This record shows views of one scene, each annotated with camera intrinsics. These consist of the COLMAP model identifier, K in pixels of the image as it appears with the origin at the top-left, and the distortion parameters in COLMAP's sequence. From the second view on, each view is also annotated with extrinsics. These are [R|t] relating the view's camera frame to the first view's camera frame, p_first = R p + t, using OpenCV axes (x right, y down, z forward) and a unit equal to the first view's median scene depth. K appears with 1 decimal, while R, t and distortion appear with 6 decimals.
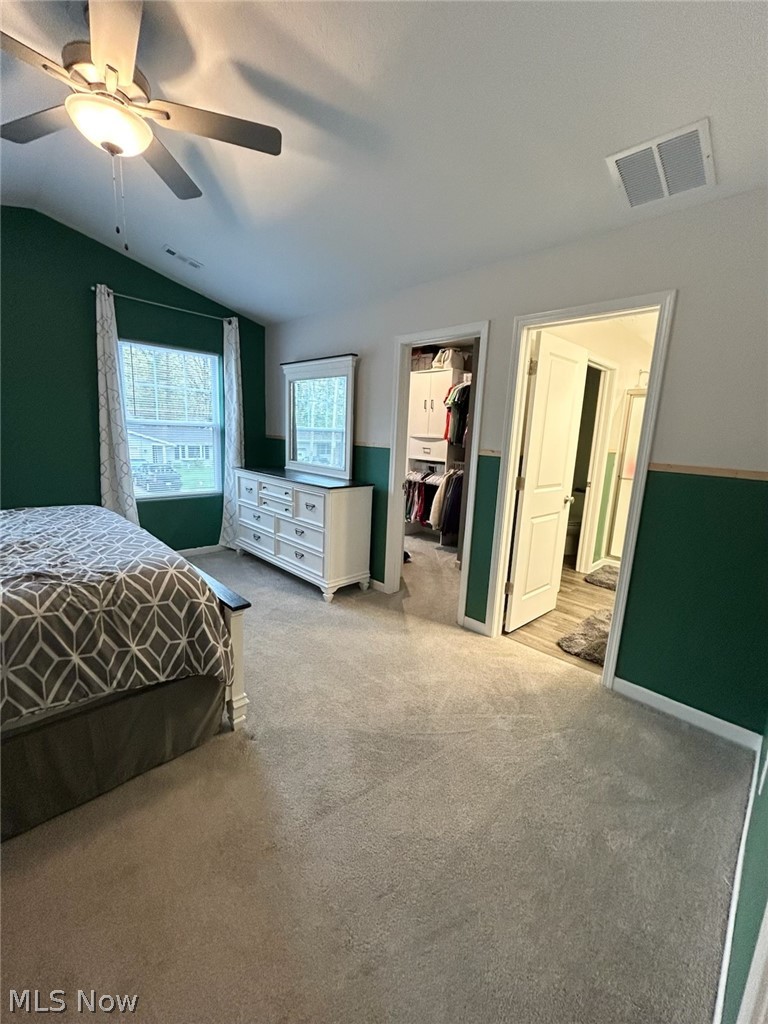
lens RADIAL K [[417.1, 0, 385.6], [0, 417.1, 508.7], [0, 0, 1]] dist [-0.000349, 0.000900]
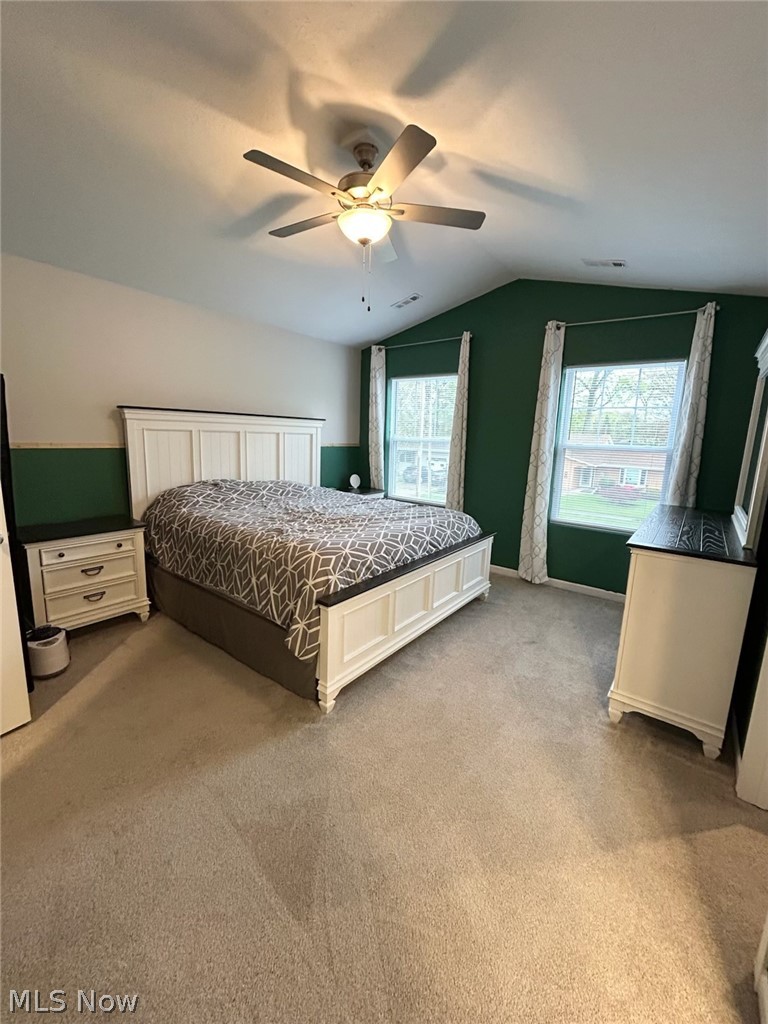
lens RADIAL K [[417.1, 0, 385.6], [0, 417.1, 508.7], [0, 0, 1]] dist [-0.000349, 0.000900]
pose [[0.142774, 0.135778, -0.980398, 0.559410], [-0.207307, 0.972677, 0.104519, -0.122199], [0.967801, 0.188321, 0.167021, 0.704633]]
